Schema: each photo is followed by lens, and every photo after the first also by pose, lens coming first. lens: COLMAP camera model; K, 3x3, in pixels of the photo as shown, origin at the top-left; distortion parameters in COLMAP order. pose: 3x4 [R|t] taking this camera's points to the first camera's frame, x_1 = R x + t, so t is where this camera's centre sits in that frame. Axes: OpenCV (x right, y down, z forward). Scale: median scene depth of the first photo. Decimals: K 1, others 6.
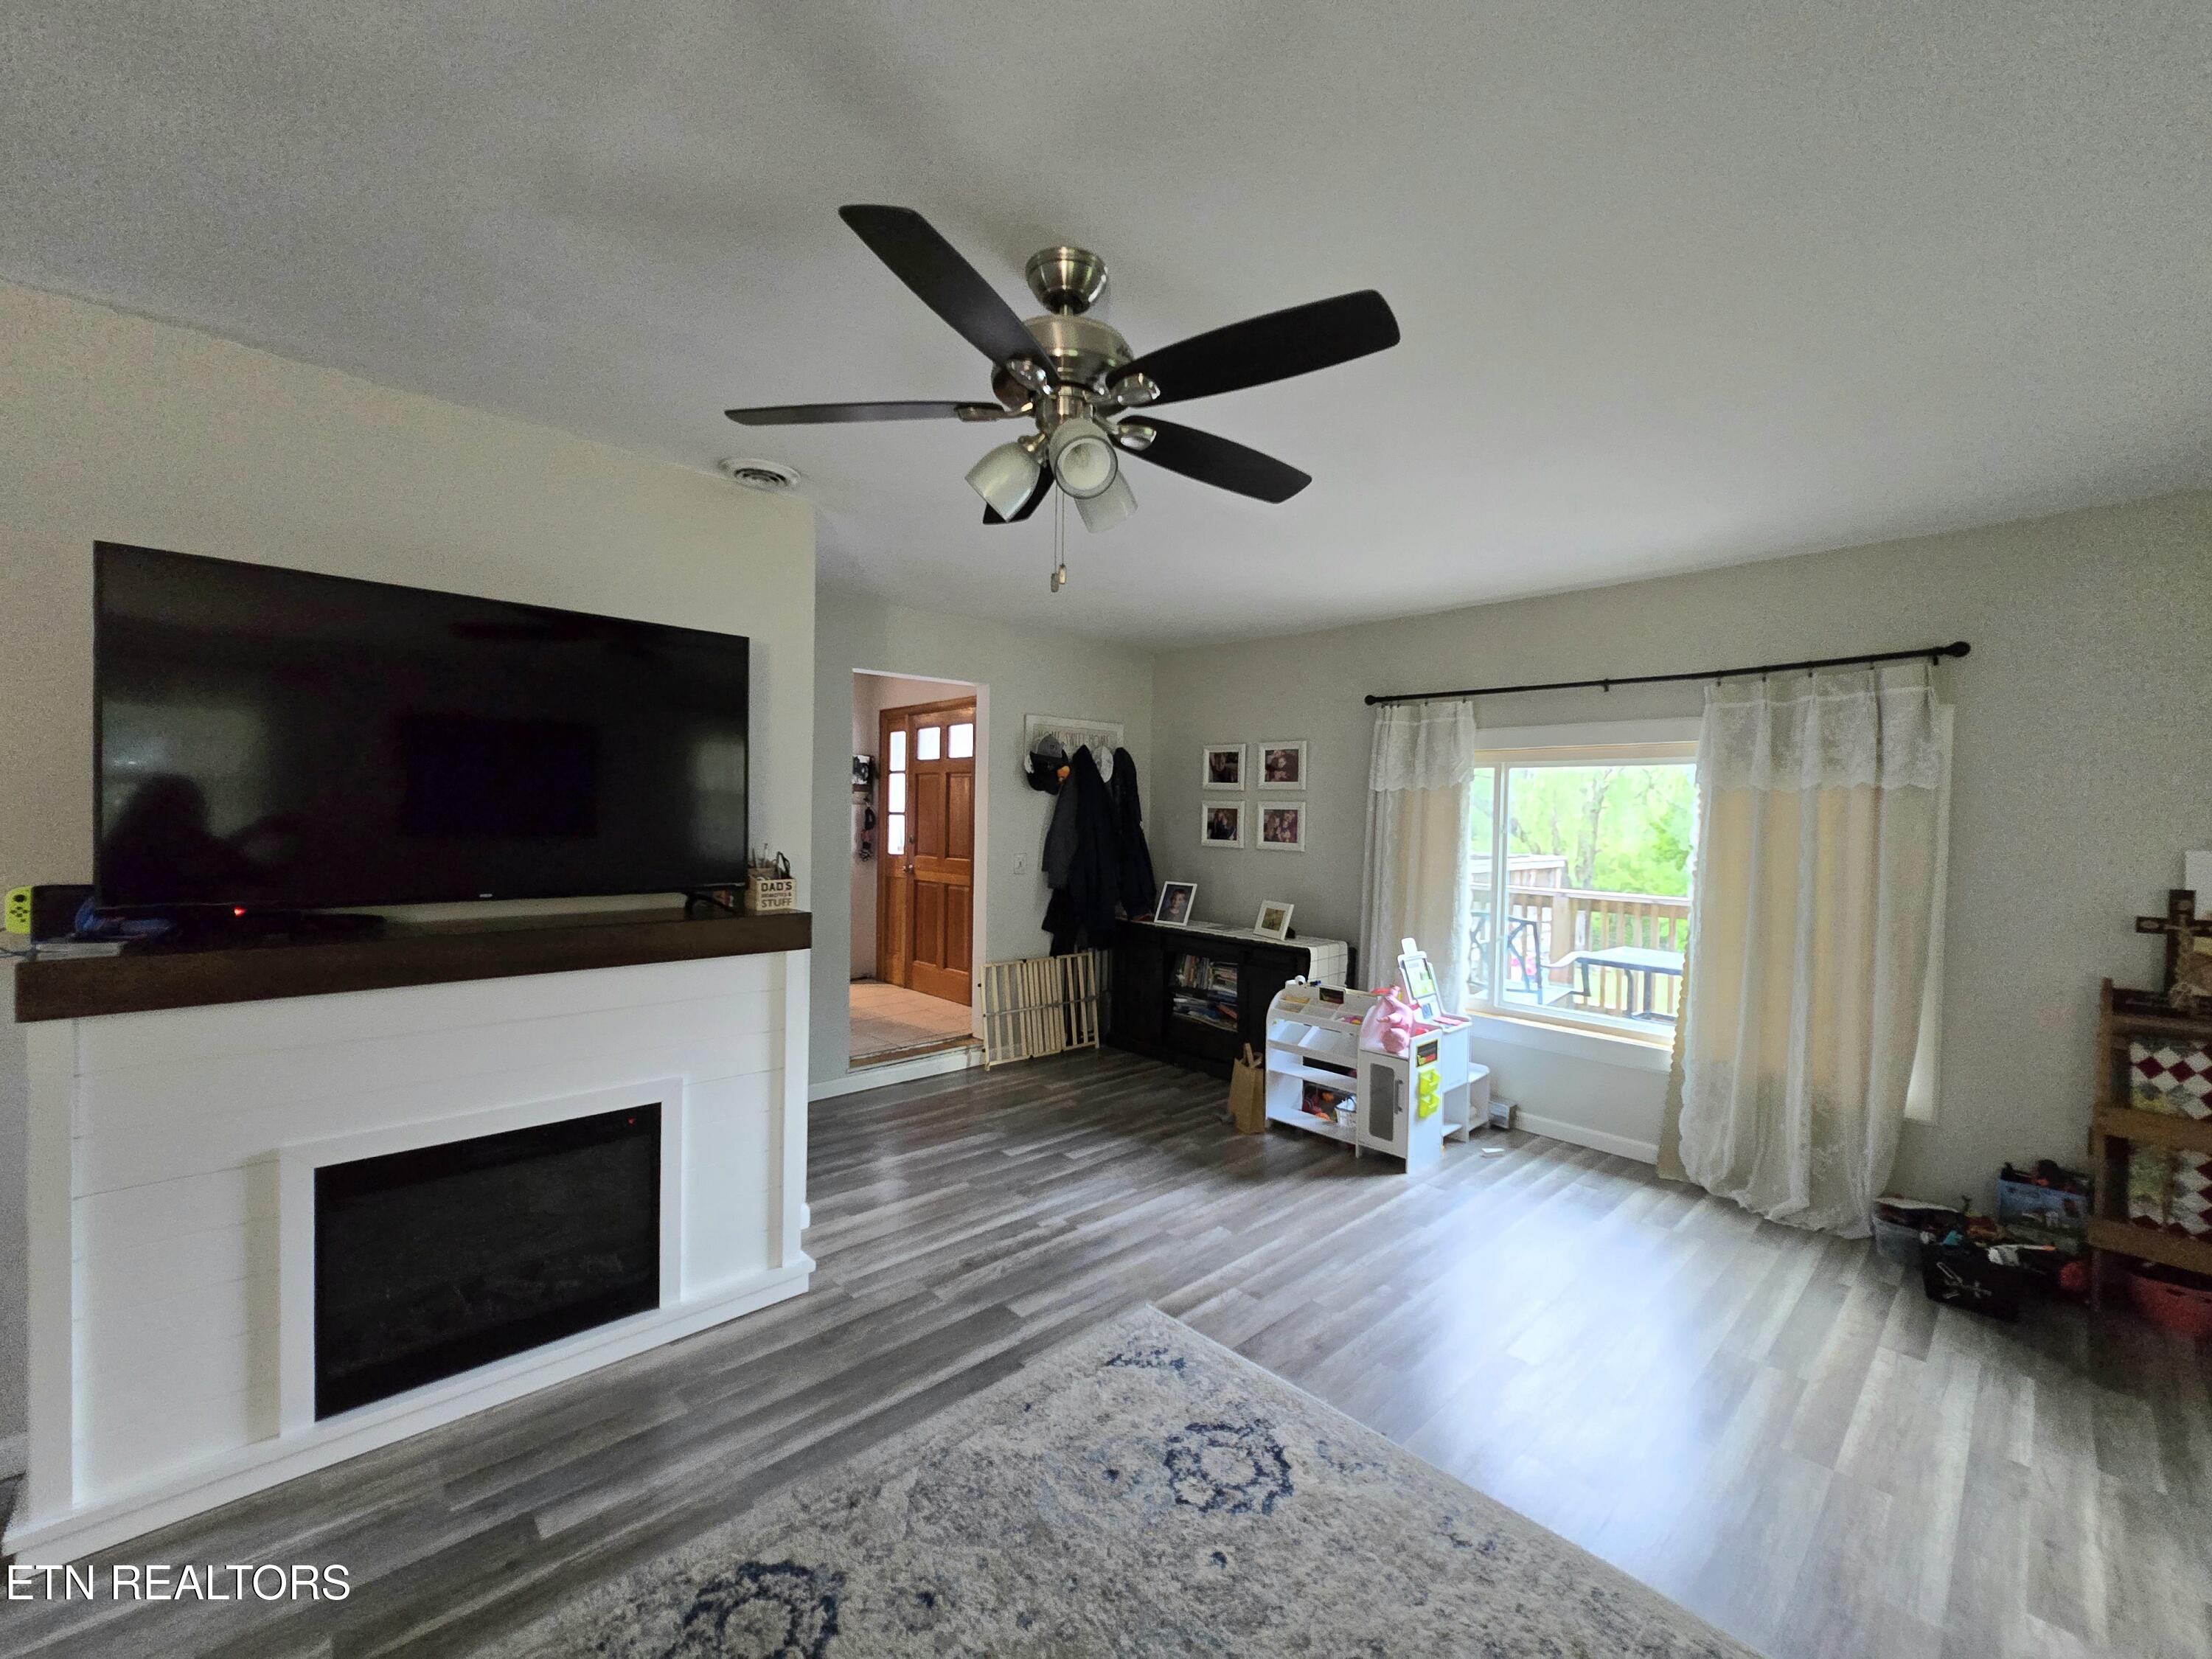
lens RADIAL K [[880.3, 0, 1106.4], [0, 880.3, 834.0], [0, 0, 1]] dist [0.011012, 0.001274]
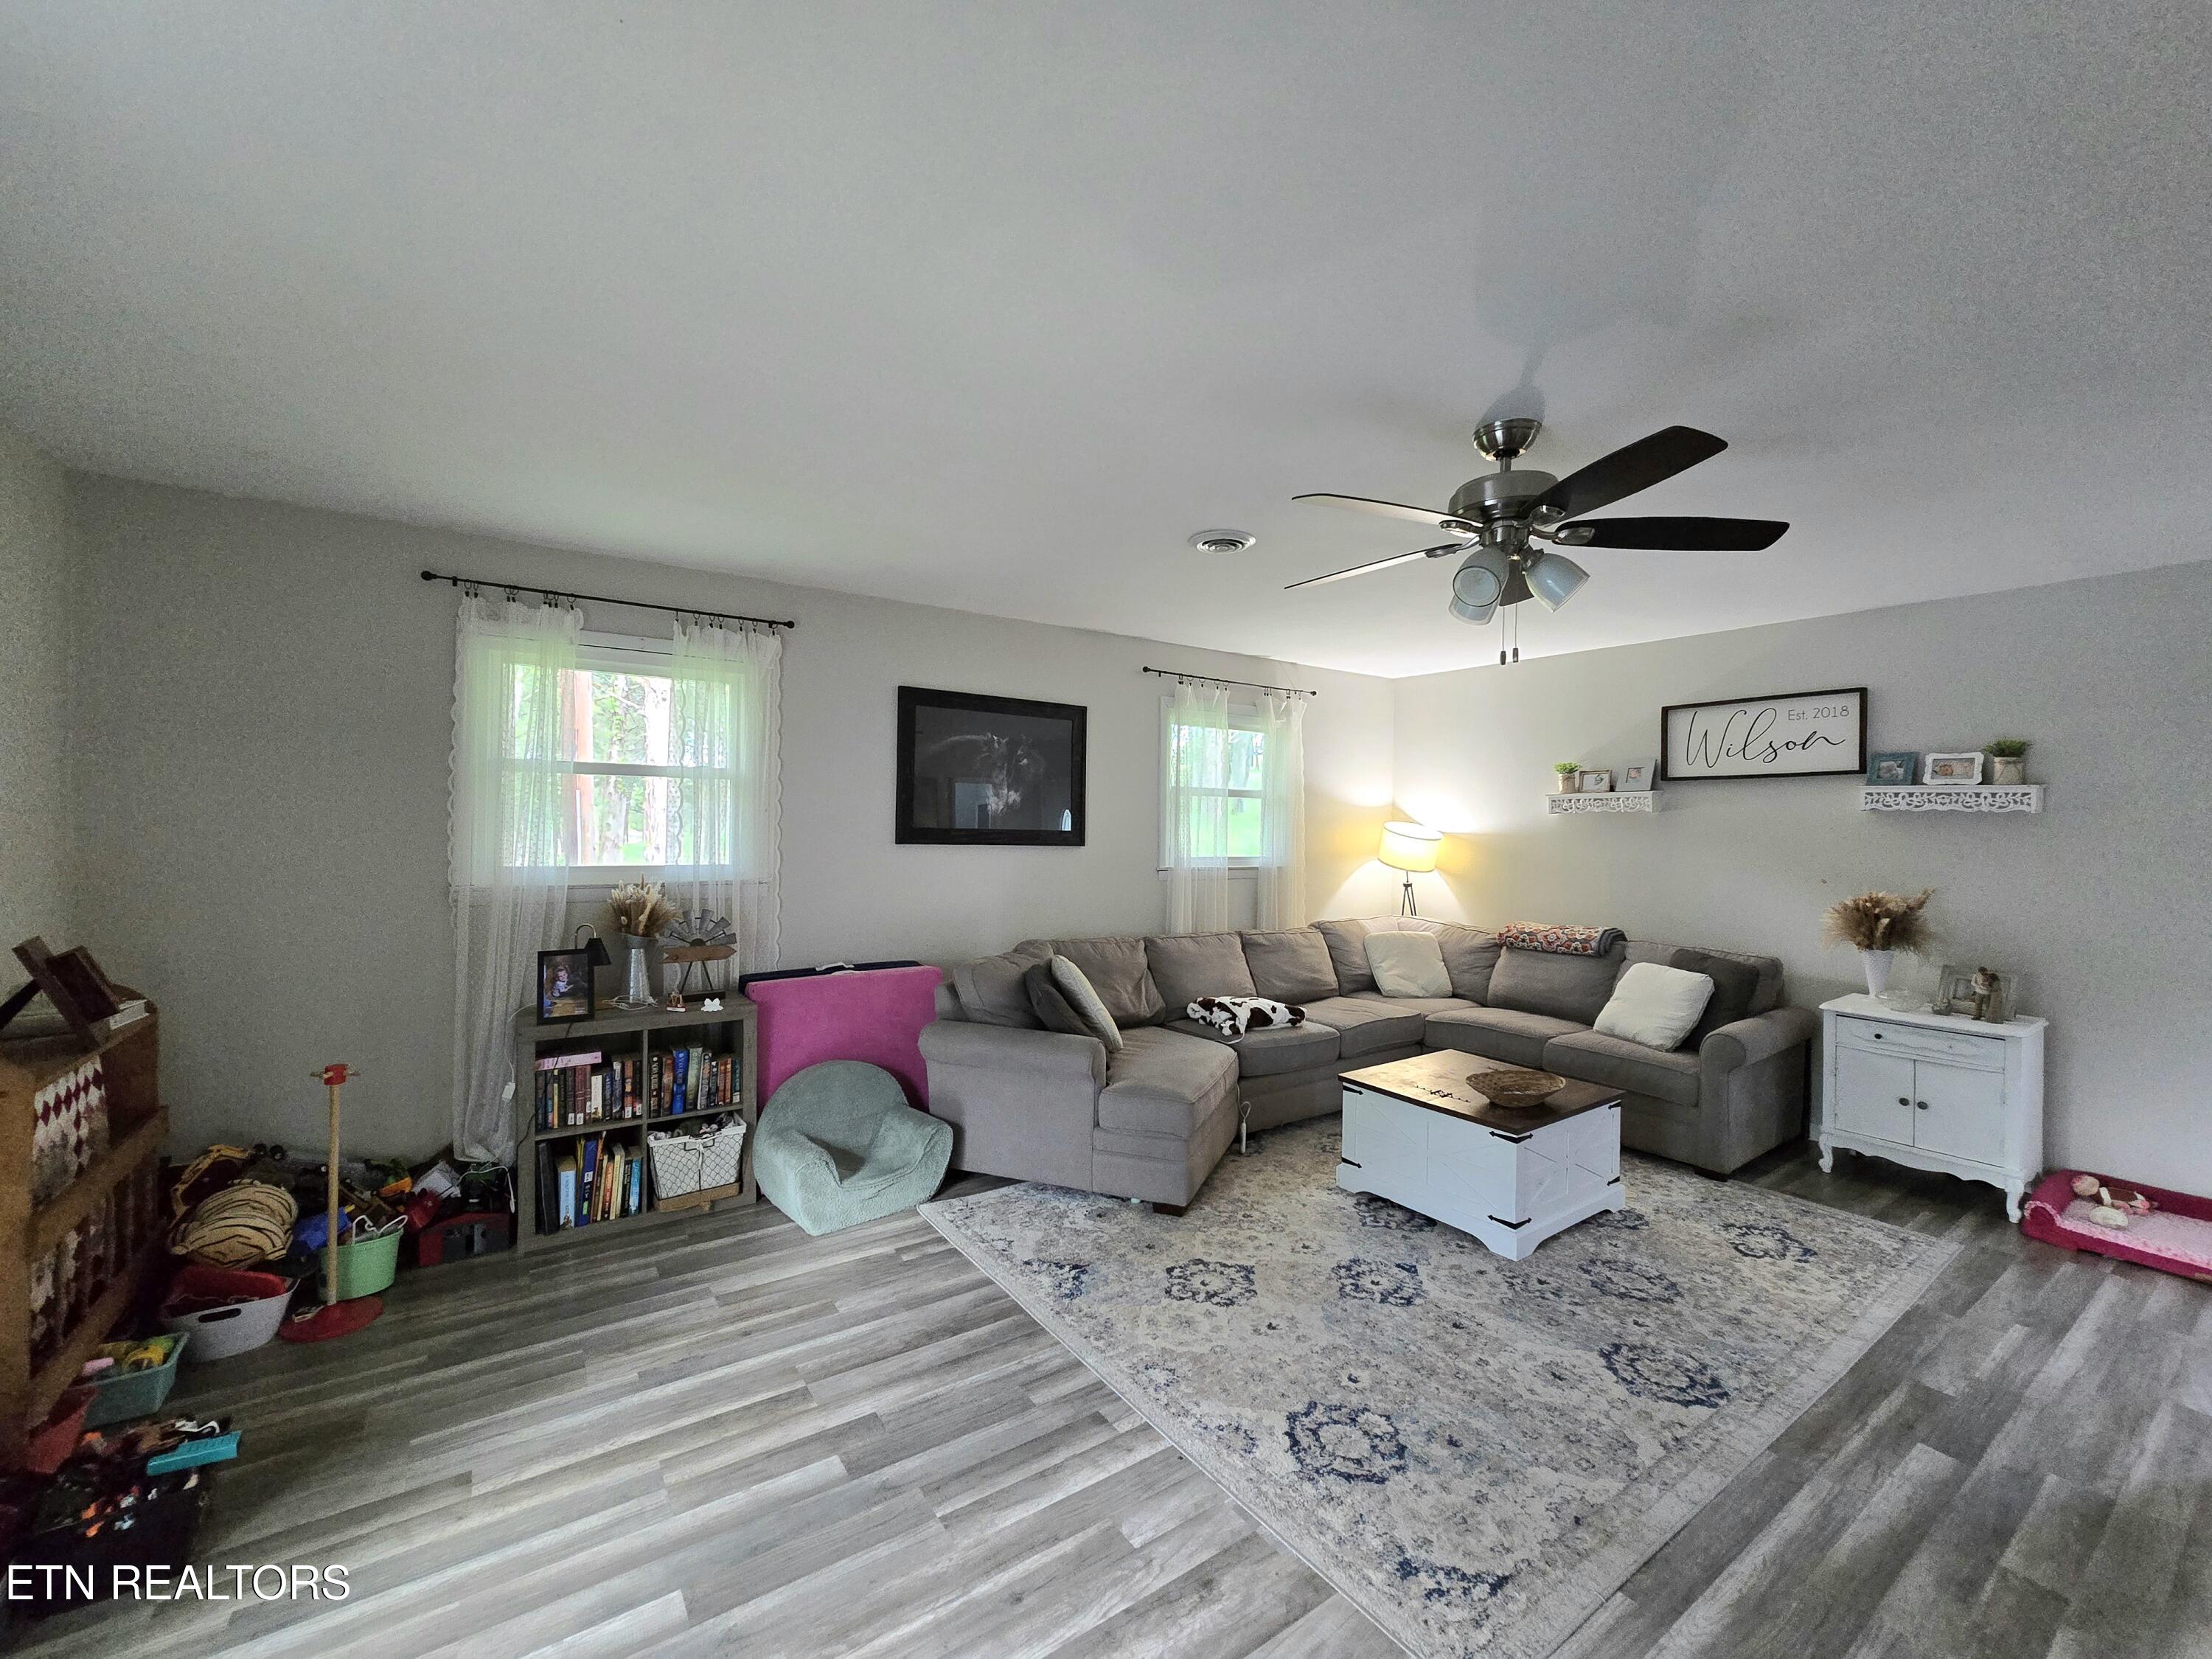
lens RADIAL K [[880.3, 0, 1107.2], [0, 880.3, 829.2], [0, 0, 1]] dist [0.011012, 0.001274]
pose [[-0.987841, -0.035874, 0.151269, 0.283804], [-0.032238, 0.999131, 0.026423, -0.050693], [-0.152085, 0.021225, -0.988139, 2.078403]]
